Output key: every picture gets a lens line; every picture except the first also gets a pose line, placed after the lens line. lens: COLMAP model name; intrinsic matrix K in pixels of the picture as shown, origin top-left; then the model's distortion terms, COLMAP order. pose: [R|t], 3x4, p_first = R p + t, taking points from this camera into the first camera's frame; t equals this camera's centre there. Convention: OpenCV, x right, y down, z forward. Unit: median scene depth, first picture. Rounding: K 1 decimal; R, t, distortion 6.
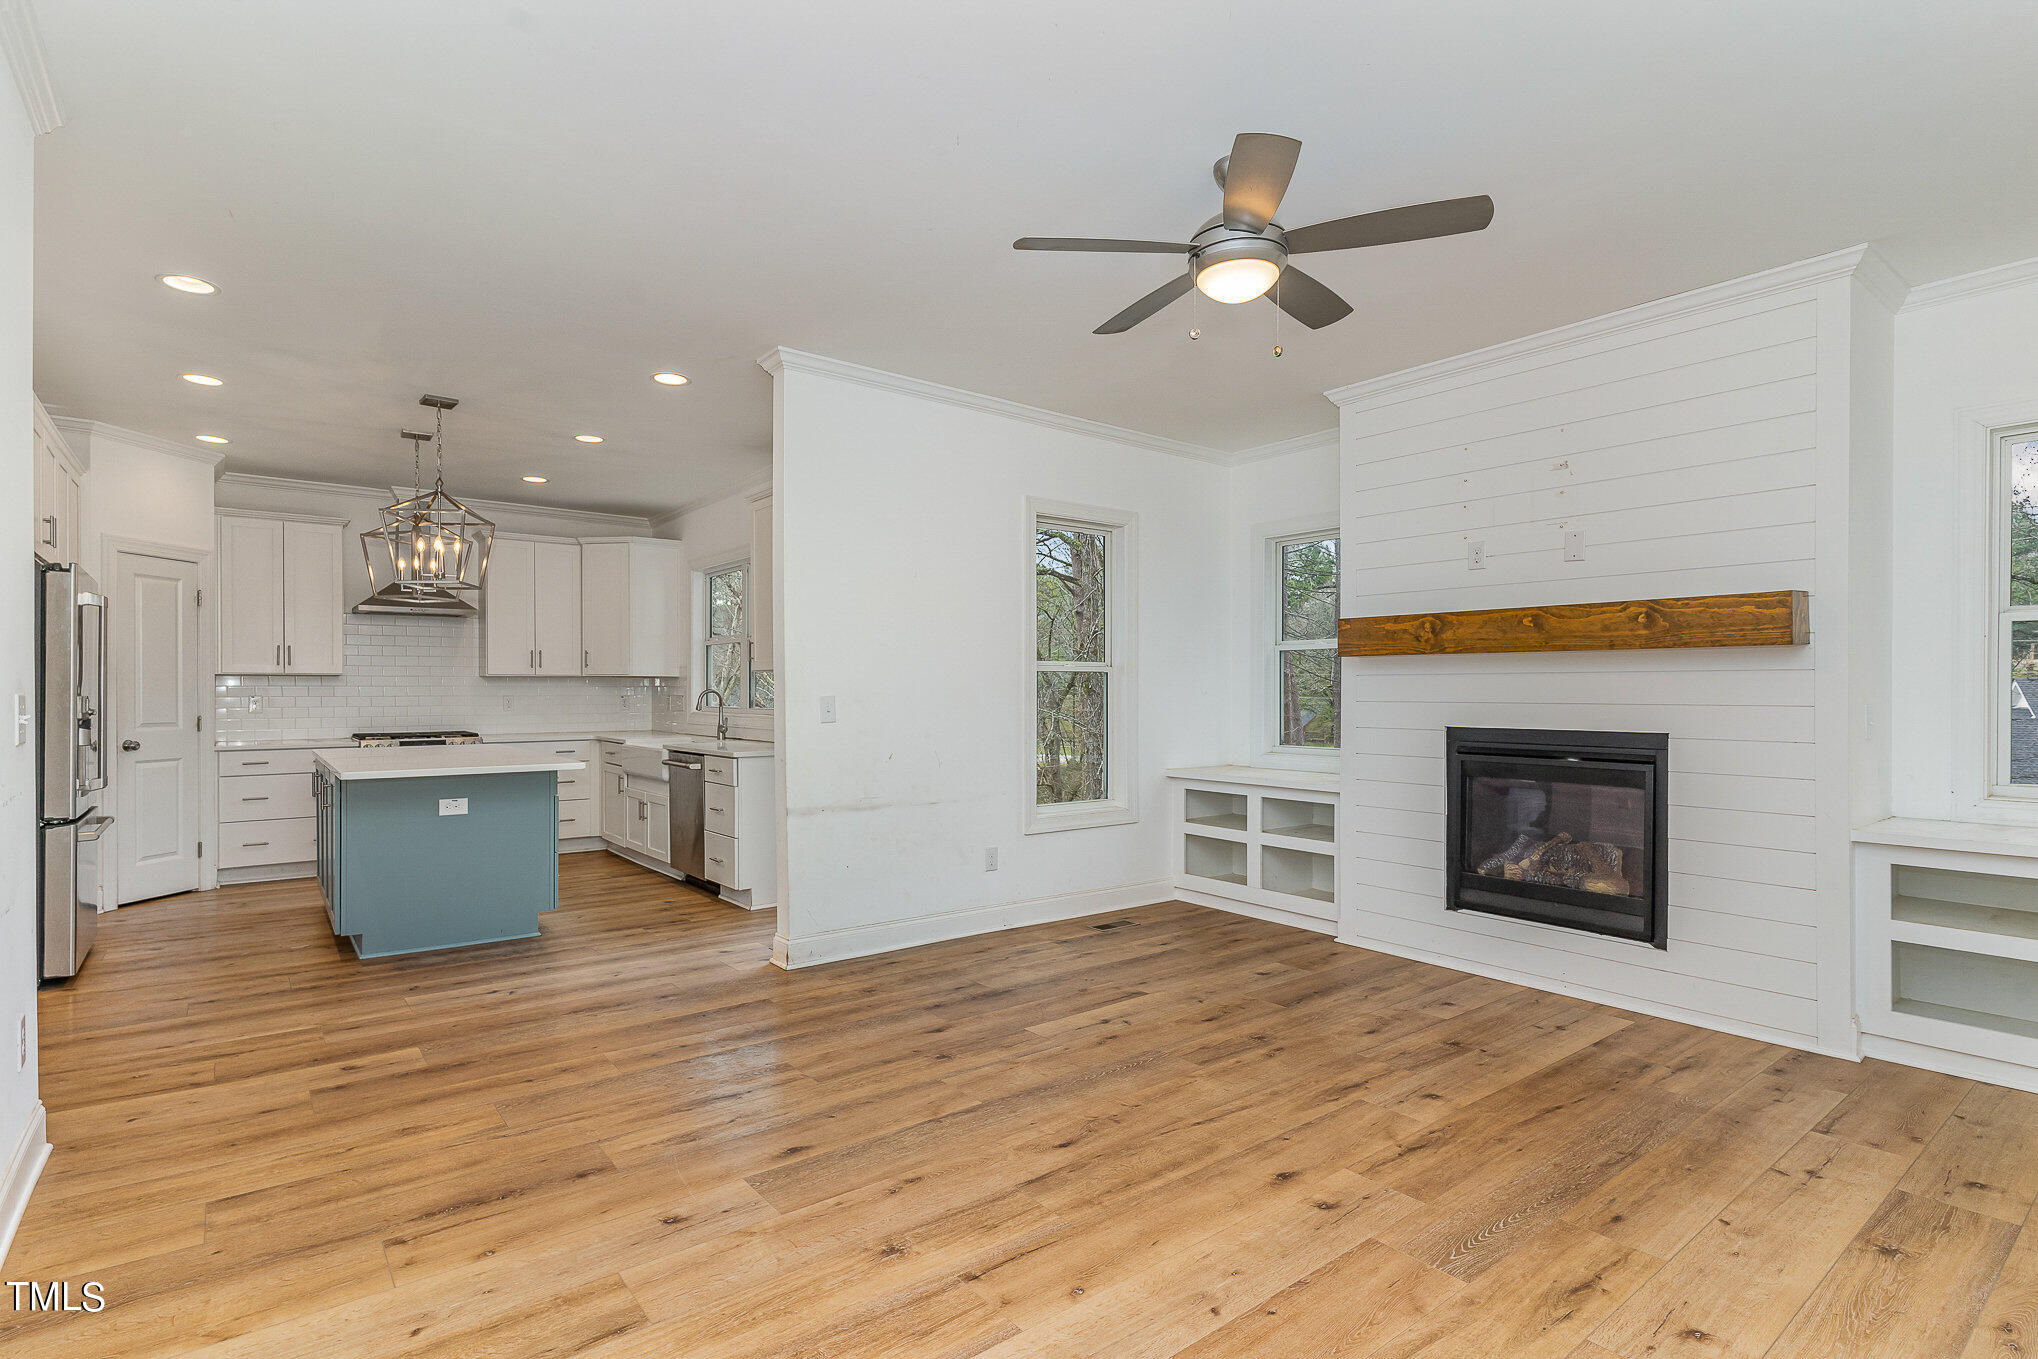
lens RADIAL K [[977.1, 0, 1009.7], [0, 977.1, 697.4], [0, 0, 1]] dist [-0.000718, 0.000583]
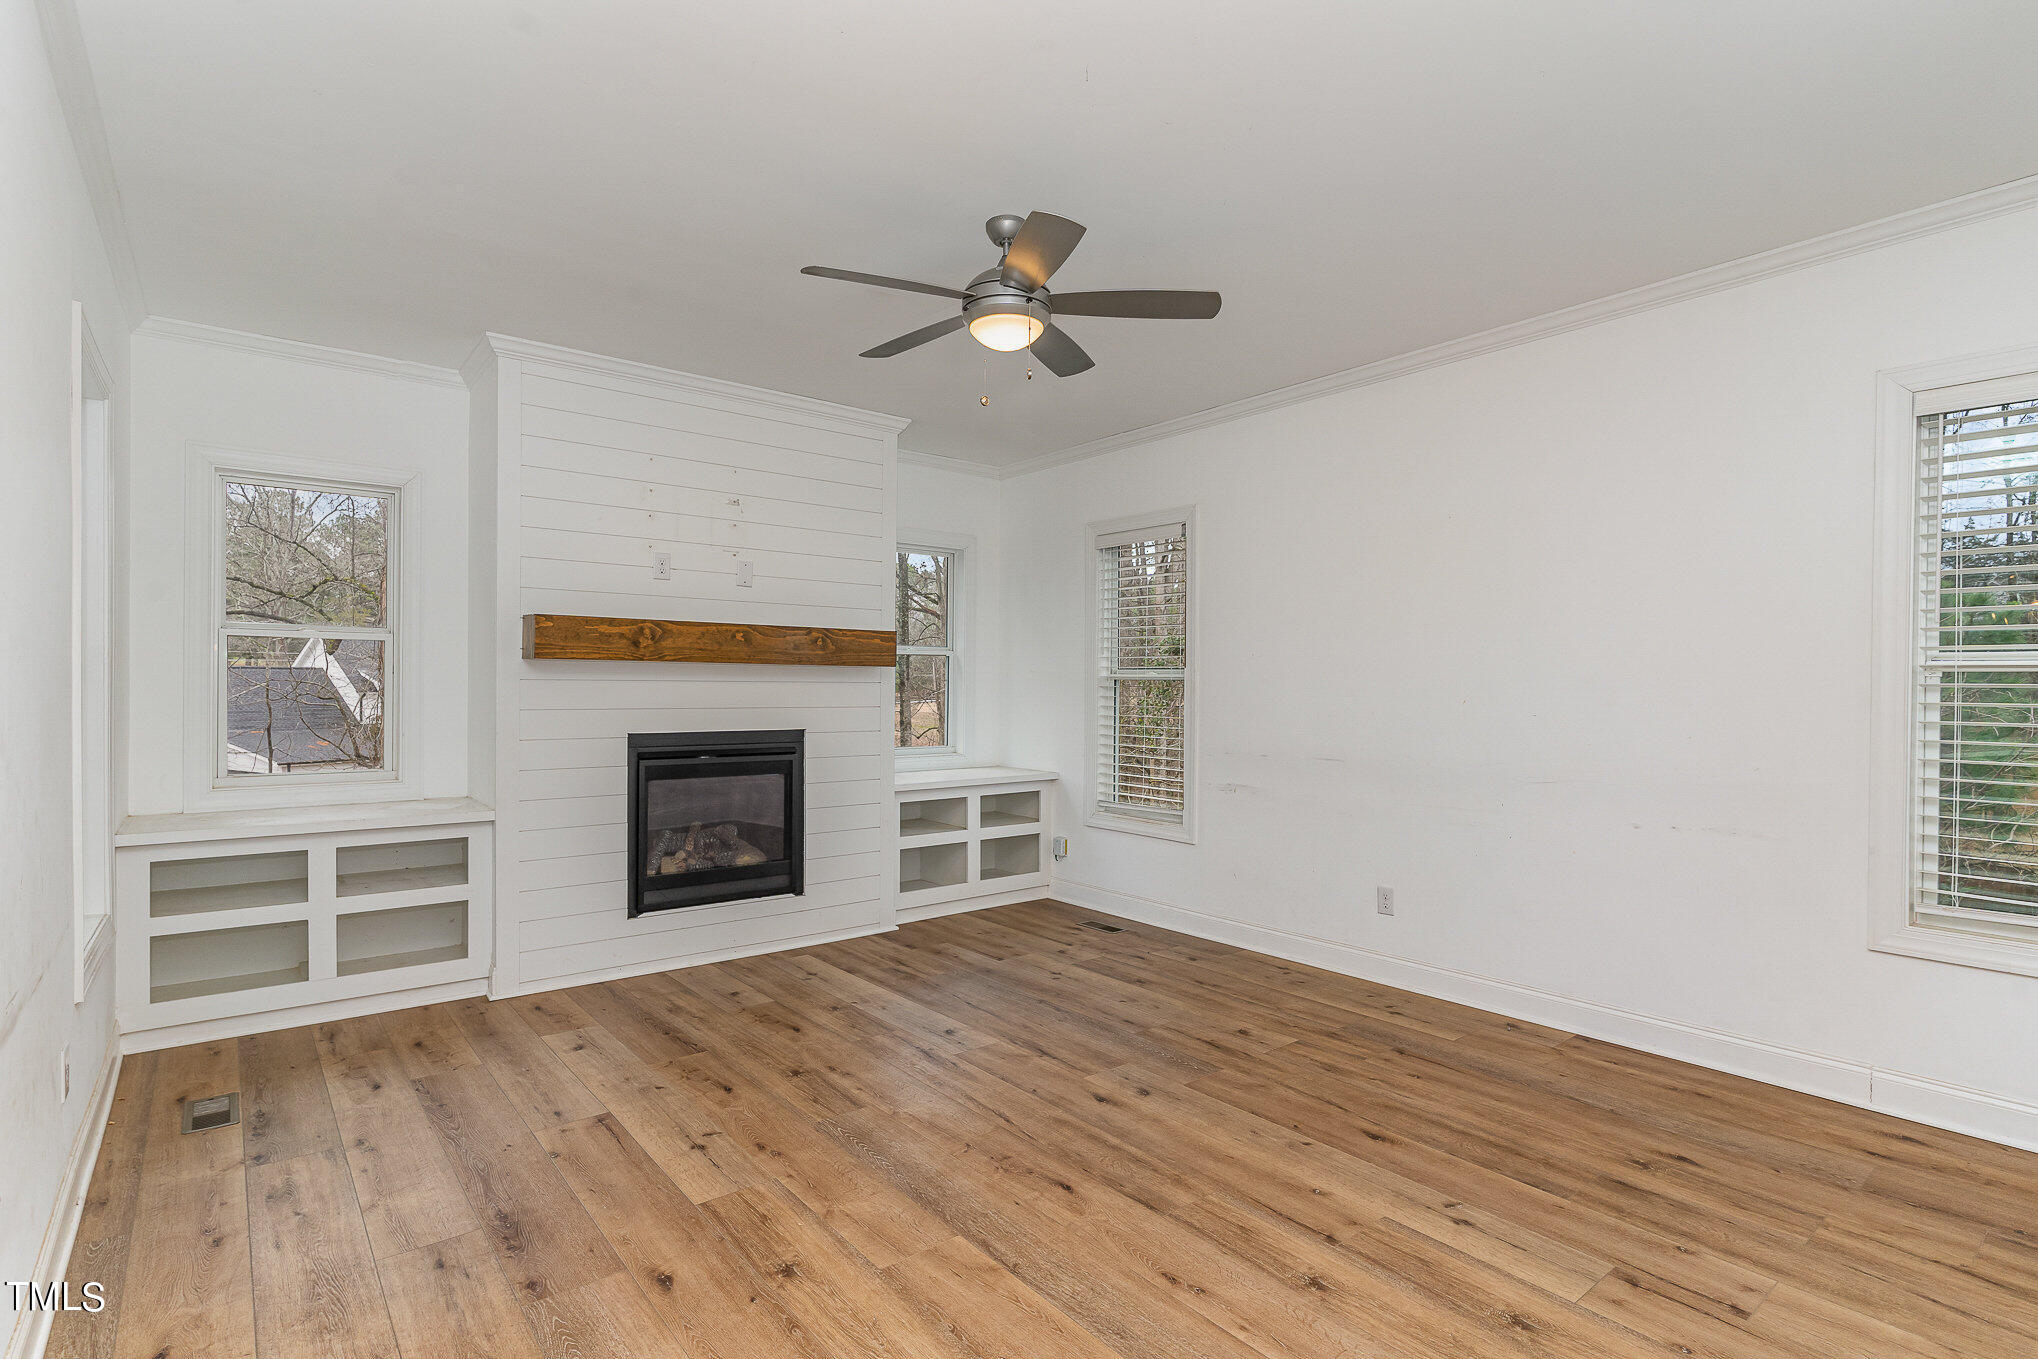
lens RADIAL K [[977.1, 0, 971.1], [0, 977.1, 684.6], [0, 0, 1]] dist [-0.000718, 0.000583]
pose [[0.012915, -0.001873, 0.999915, -0.628904], [-0.000982, 0.999998, 0.001886, -0.025492], [-0.999916, -0.001006, 0.012913, 0.753077]]
